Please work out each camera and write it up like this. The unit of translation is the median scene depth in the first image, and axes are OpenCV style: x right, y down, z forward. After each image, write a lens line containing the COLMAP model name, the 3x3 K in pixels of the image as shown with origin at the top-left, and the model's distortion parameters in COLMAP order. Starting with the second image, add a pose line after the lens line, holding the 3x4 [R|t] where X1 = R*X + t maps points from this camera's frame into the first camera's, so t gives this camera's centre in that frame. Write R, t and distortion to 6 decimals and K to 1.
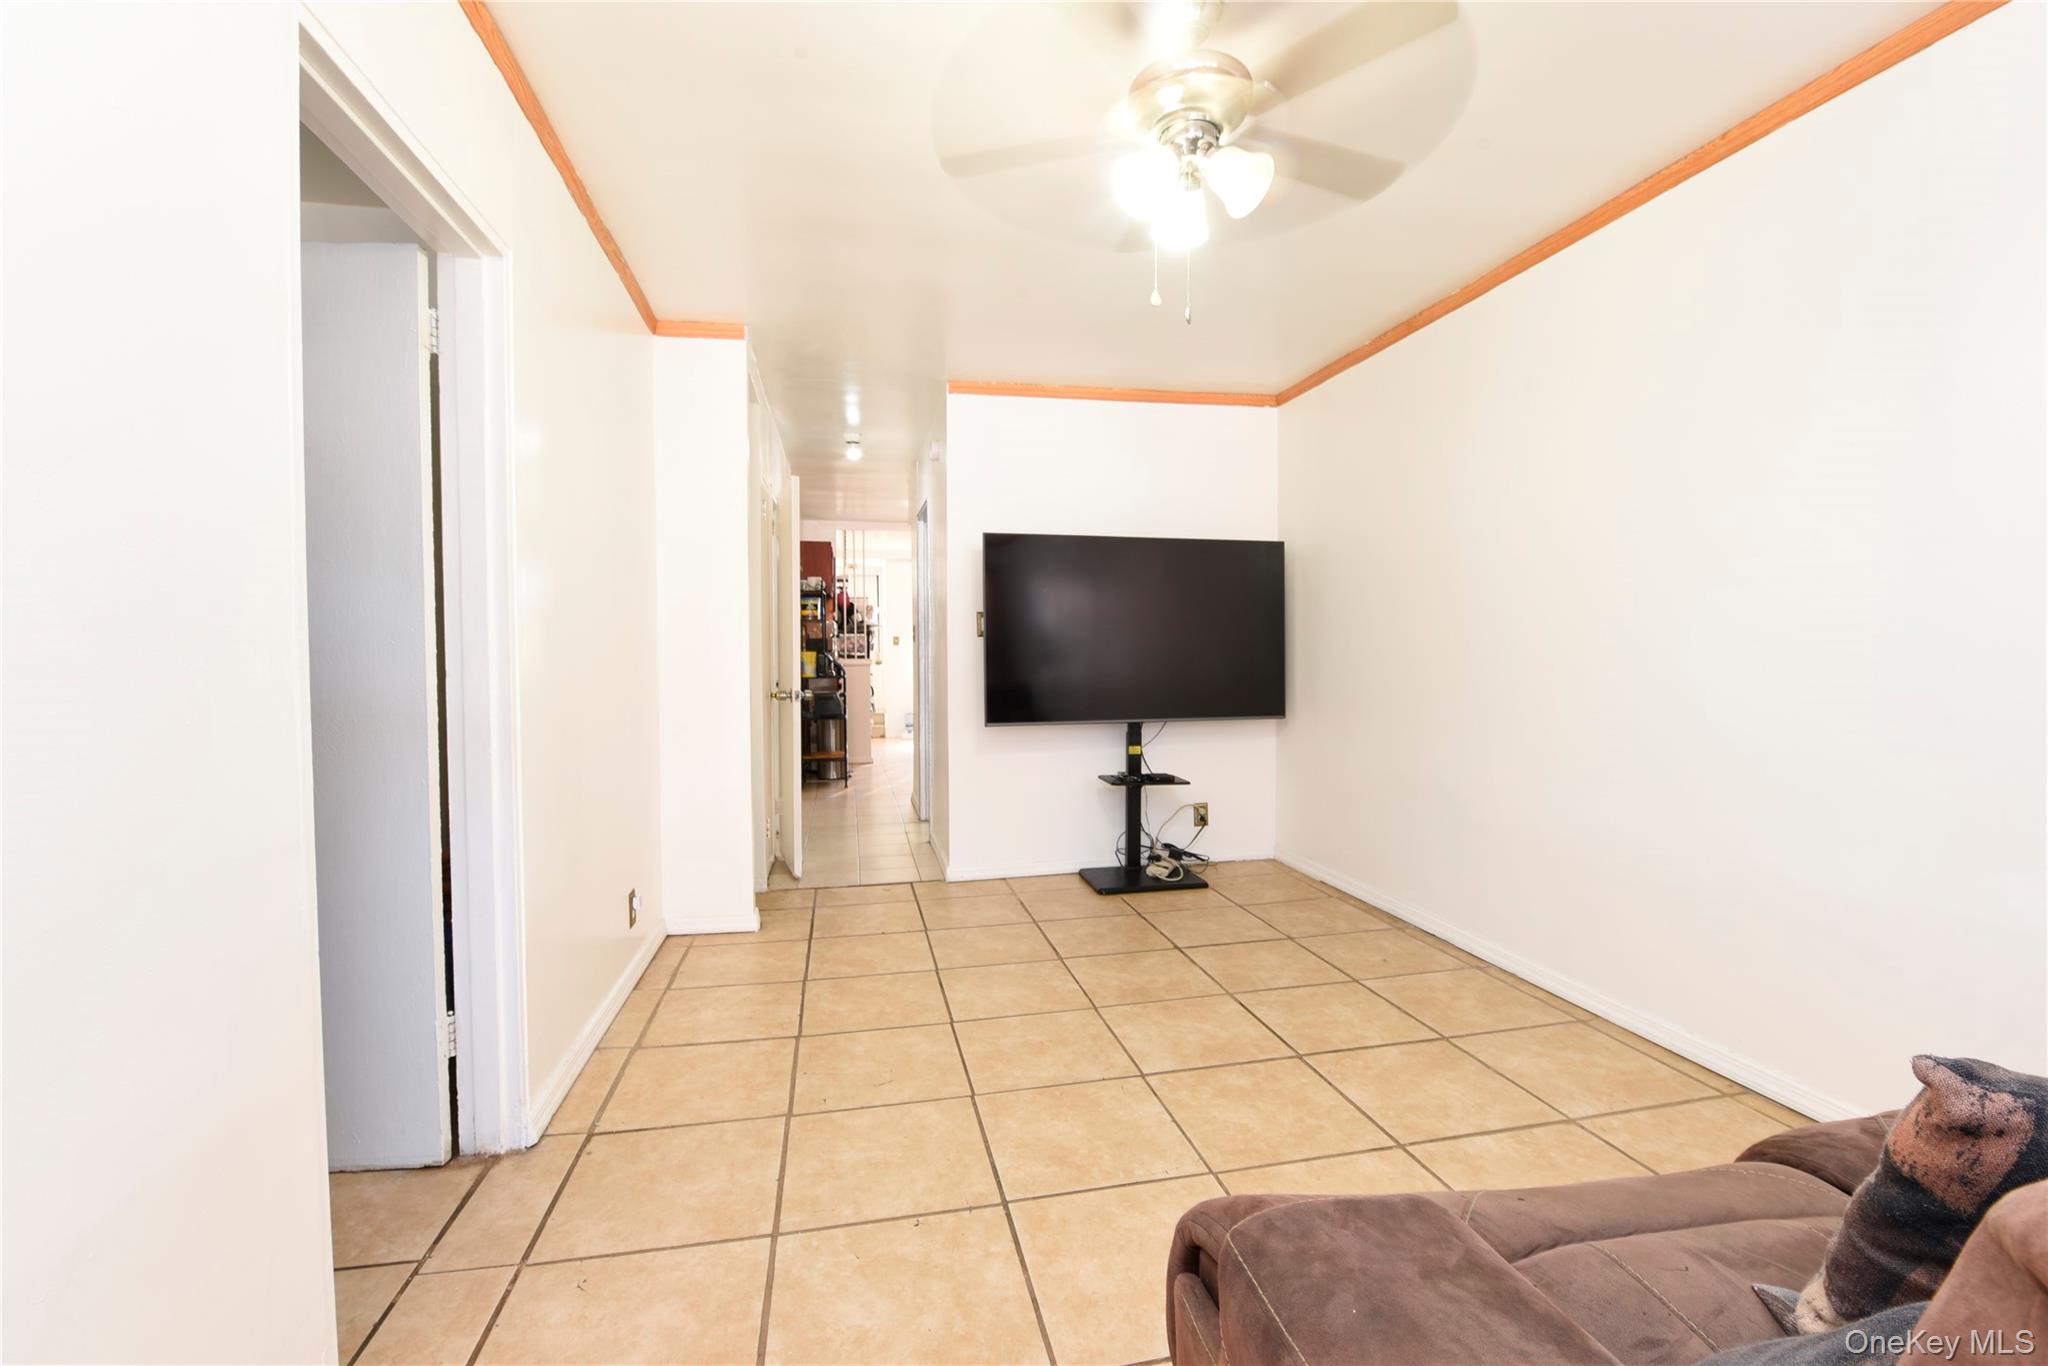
lens RADIAL K [[909.1, 0, 1024.0], [0, 909.1, 683.0], [0, 0, 1]] dist [-0.003434, -0.004991]
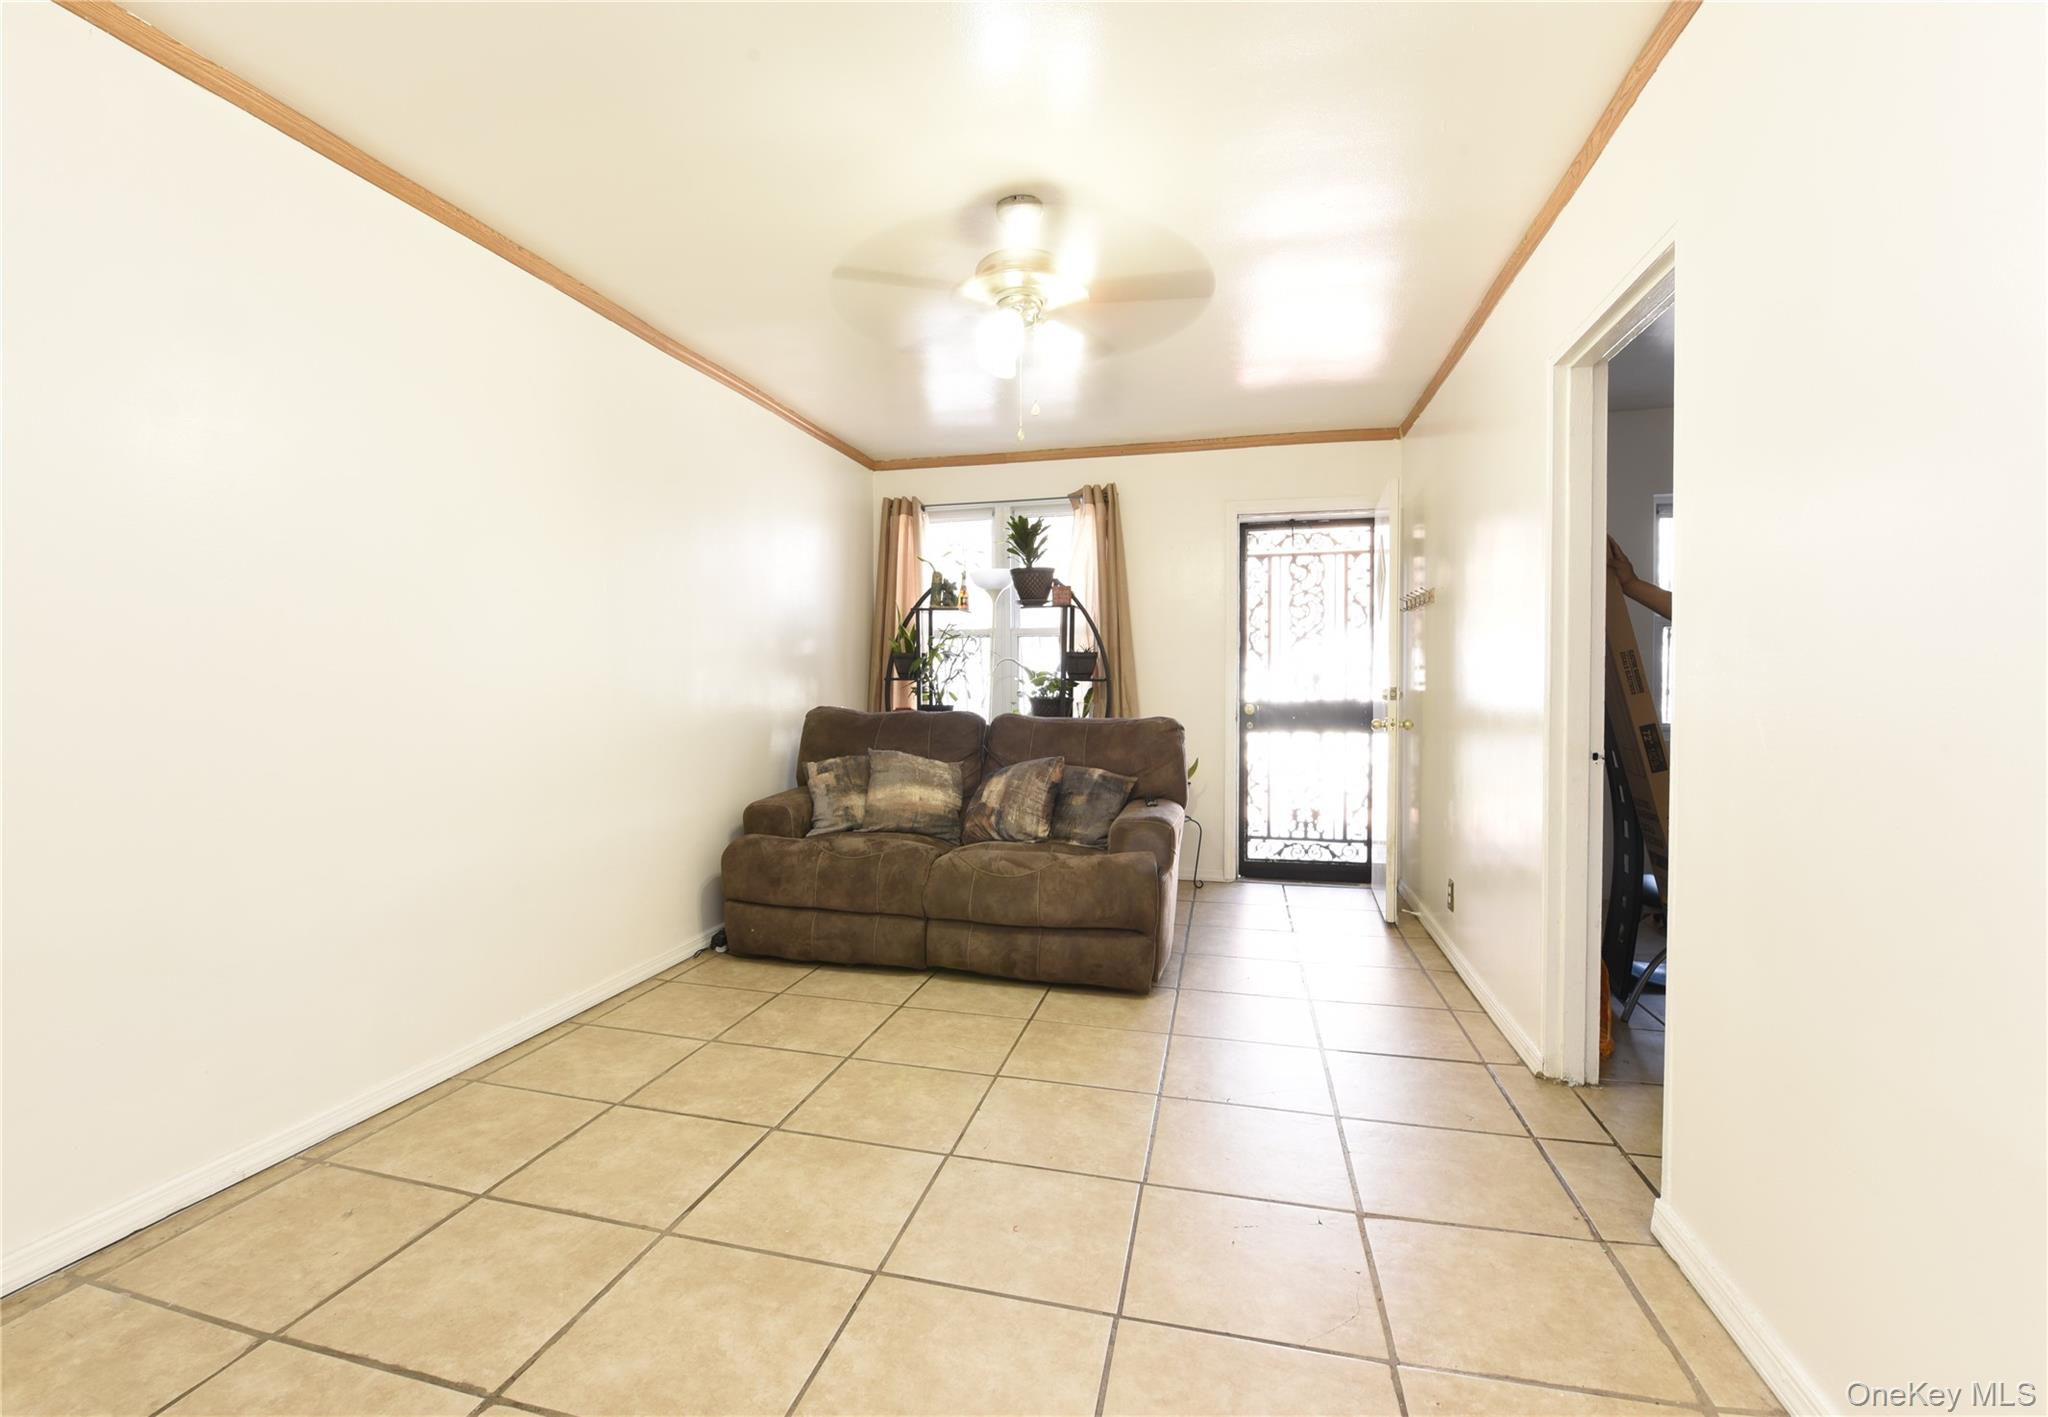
lens RADIAL K [[836.6, 0, 1024.0], [0, 836.6, 708.5], [0, 0, 1]] dist [-0.029372, -0.000055]
pose [[-0.900849, -0.006248, 0.434089, -0.256090], [0.022827, 0.997832, 0.061735, -0.046545], [-0.433533, 0.065523, -0.898752, 1.502656]]
